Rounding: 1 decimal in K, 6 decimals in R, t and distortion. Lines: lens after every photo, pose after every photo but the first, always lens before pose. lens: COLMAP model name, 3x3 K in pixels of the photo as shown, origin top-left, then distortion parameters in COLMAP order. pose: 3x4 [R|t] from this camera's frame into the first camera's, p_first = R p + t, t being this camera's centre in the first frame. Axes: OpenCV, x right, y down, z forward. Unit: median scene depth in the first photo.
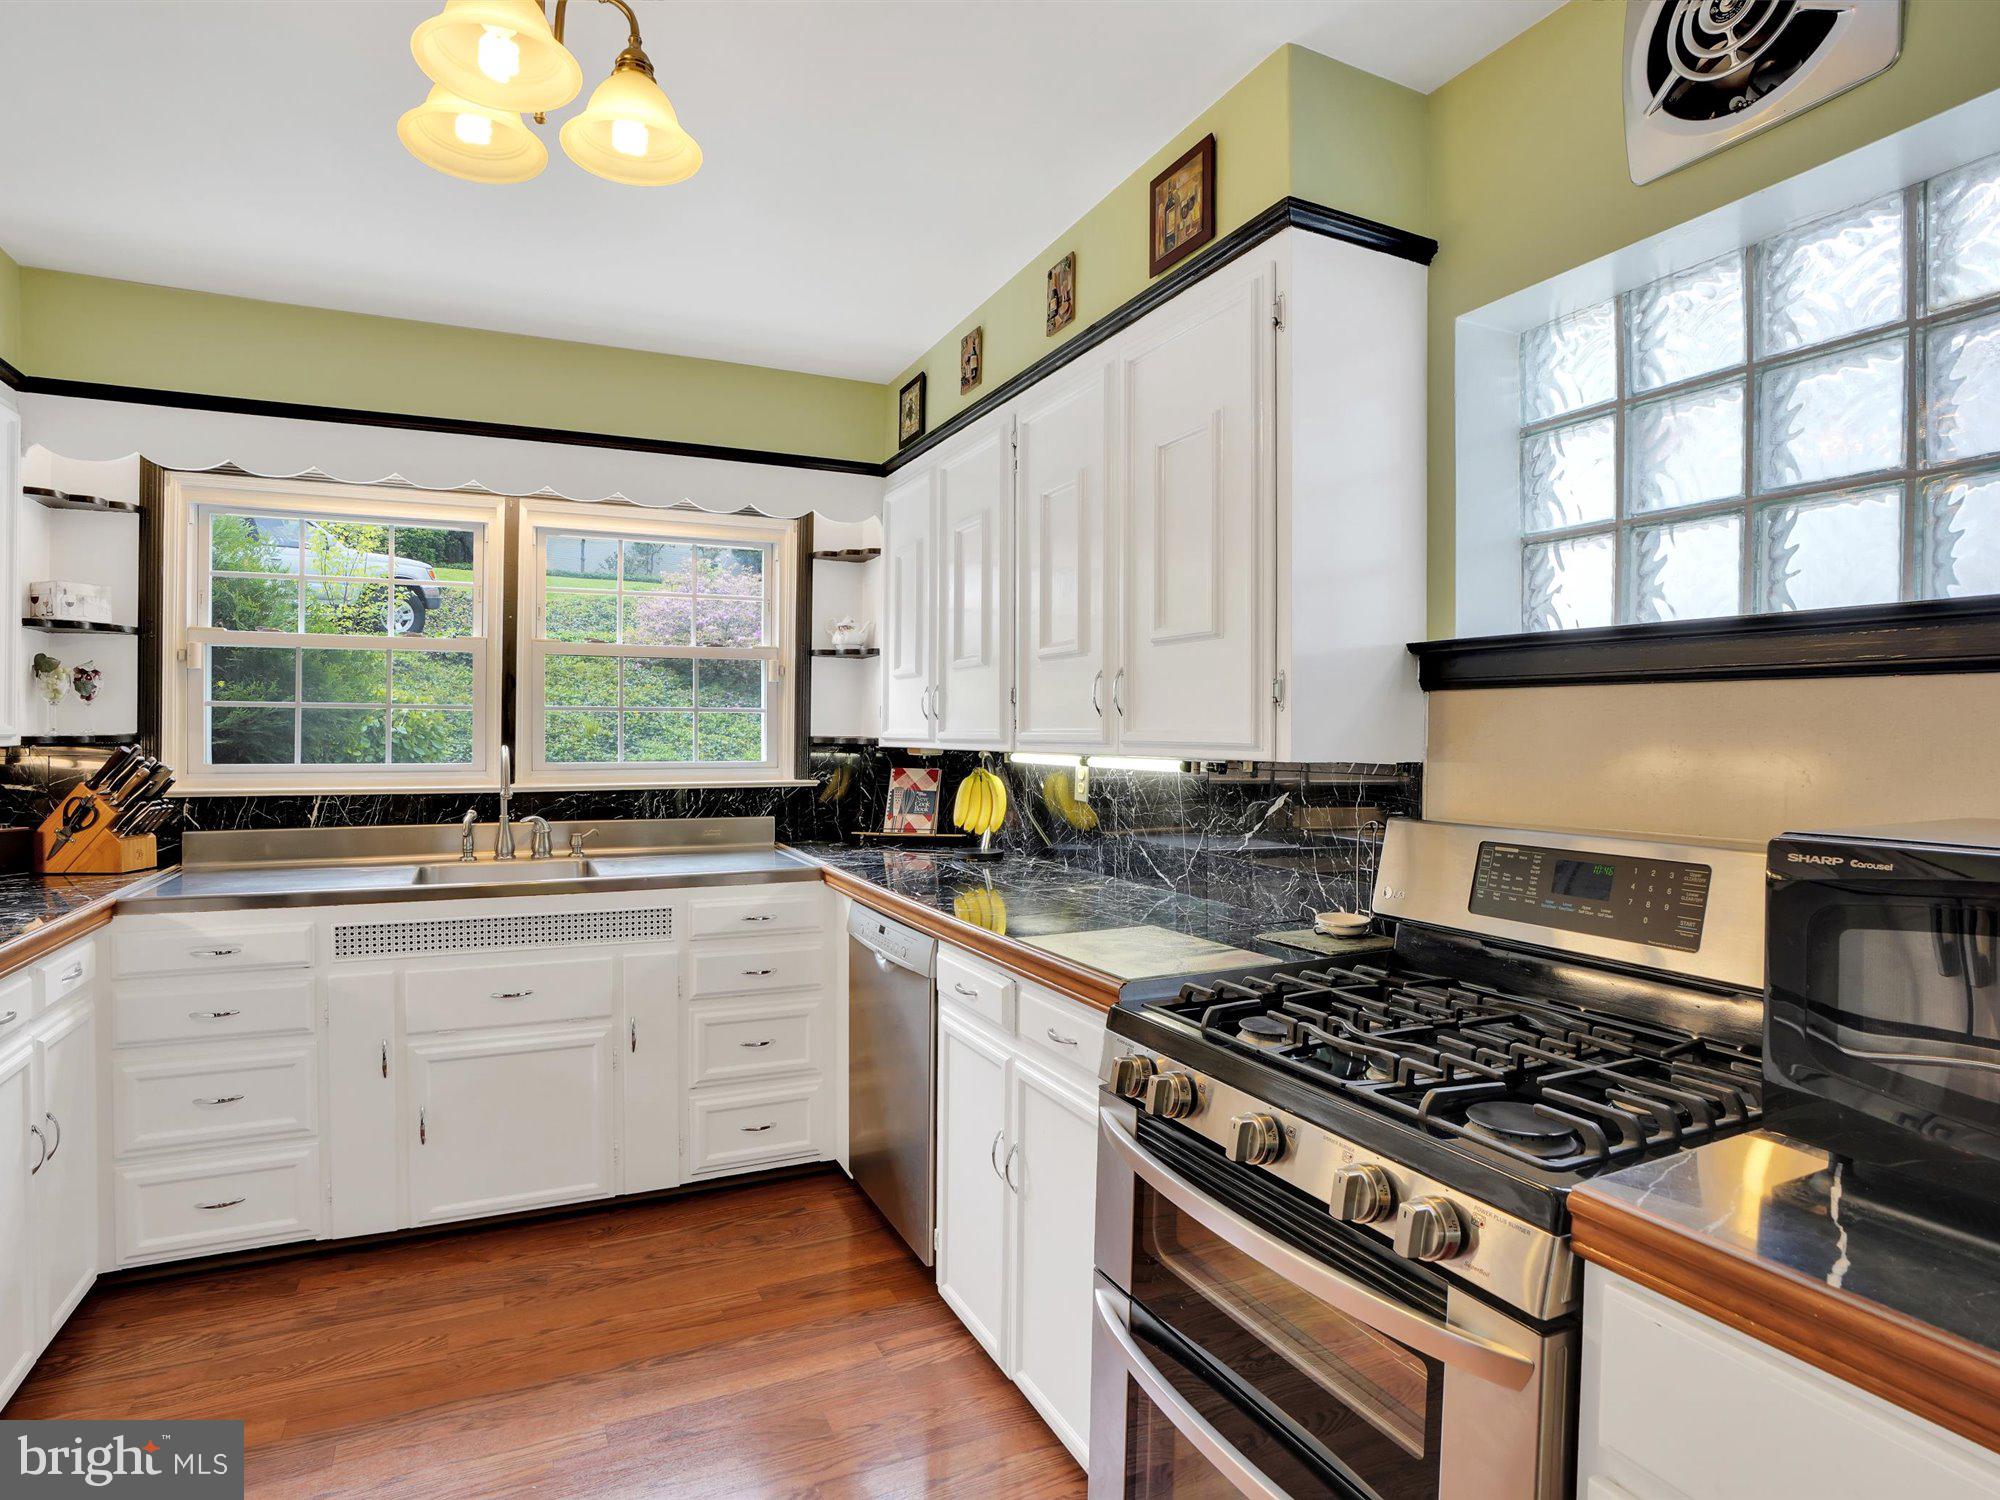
lens RADIAL K [[1067.5, 0, 1014.6], [0, 1067.5, 747.0], [0, 0, 1]] dist [-0.057830, 0.022158]
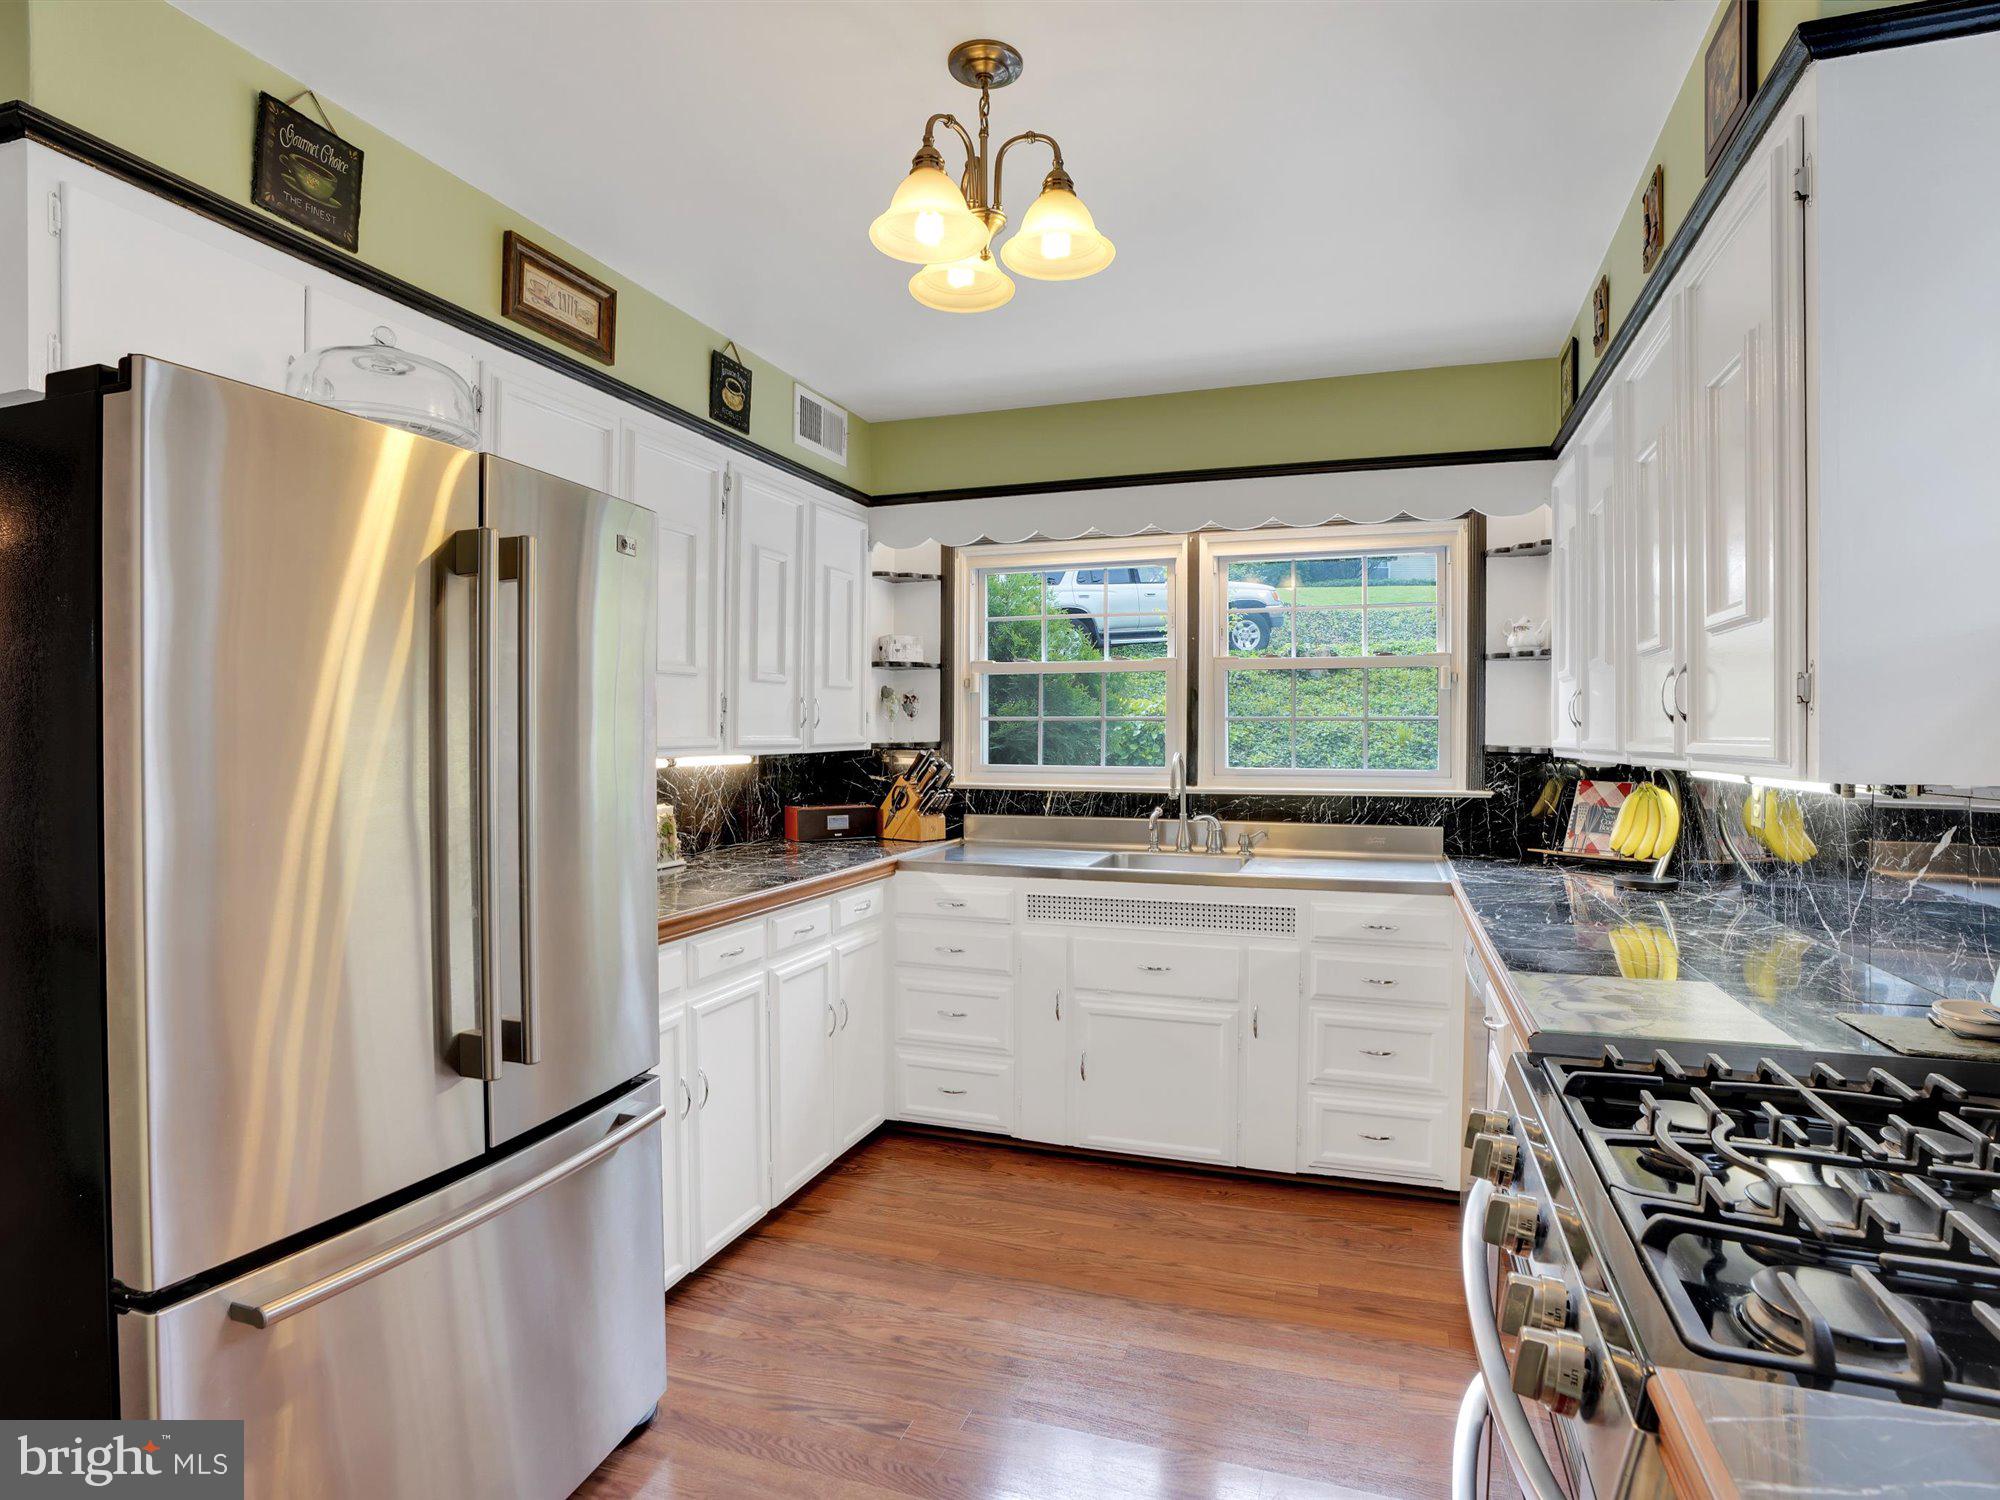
lens RADIAL K [[1067.5, 0, 1016.1], [0, 1067.5, 750.3], [0, 0, 1]] dist [-0.057830, 0.022158]
pose [[0.725599, 0.006843, -0.688084, 0.194456], [-0.009126, 0.999958, 0.000321, -0.002271], [0.688057, 0.006047, 0.725631, 0.042191]]
